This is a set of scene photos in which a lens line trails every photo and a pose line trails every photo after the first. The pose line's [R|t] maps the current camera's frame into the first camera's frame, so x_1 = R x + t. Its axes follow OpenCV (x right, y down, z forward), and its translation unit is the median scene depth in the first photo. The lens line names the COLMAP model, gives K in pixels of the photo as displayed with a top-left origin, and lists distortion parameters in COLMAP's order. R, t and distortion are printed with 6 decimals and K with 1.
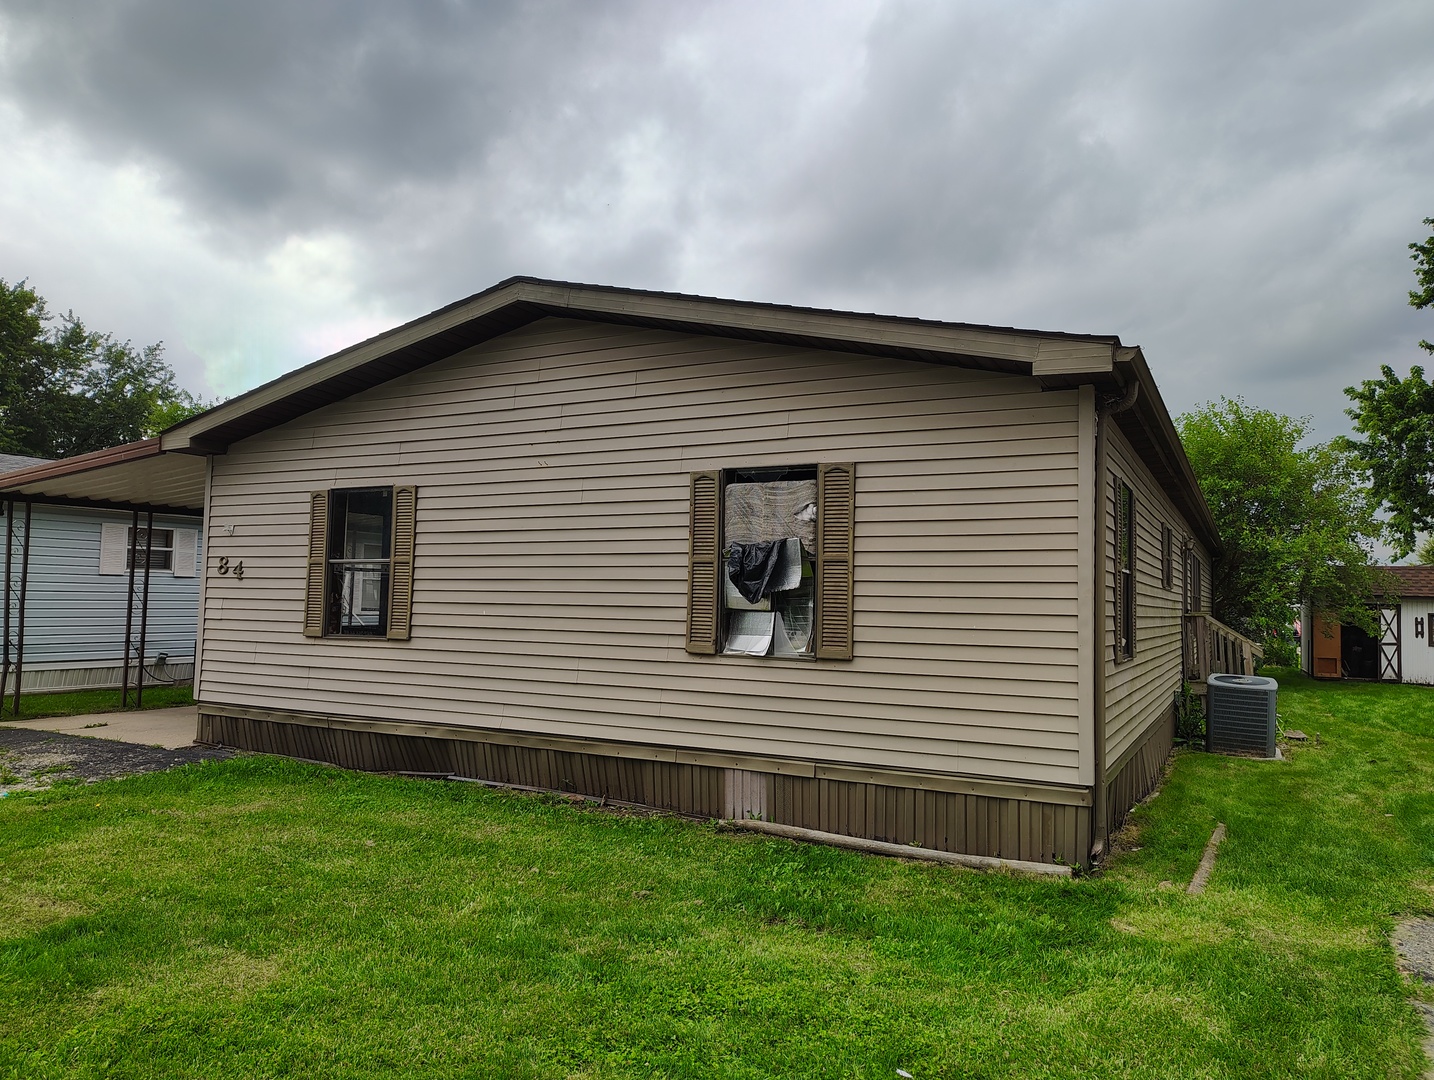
lens RADIAL K [[1010.3, 0, 715.4], [0, 1010.3, 536.9], [0, 0, 1]] dist [0.029850, 0.000662]
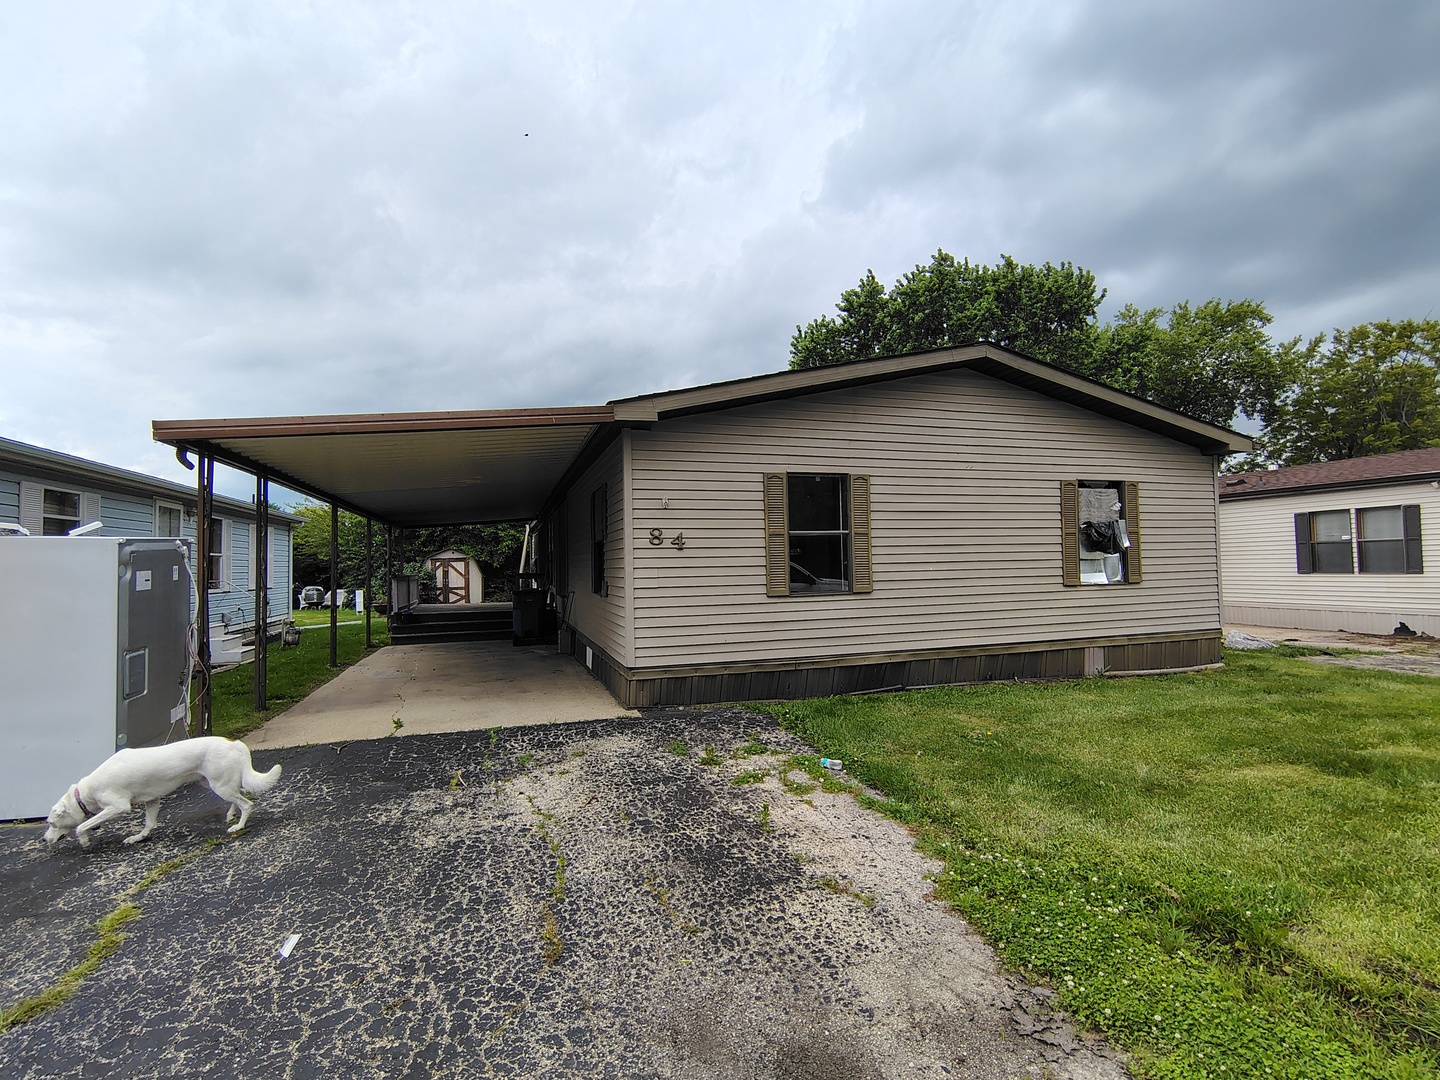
lens RADIAL K [[676.3, 0, 718.7], [0, 676.3, 542.0], [0, 0, 1]] dist [-0.010035, 0.001744]
pose [[0.692316, -0.010021, 0.721525, -1.072251], [-0.014746, 0.999498, 0.028030, 0.014820], [-0.721443, -0.030046, 0.691821, 0.534765]]
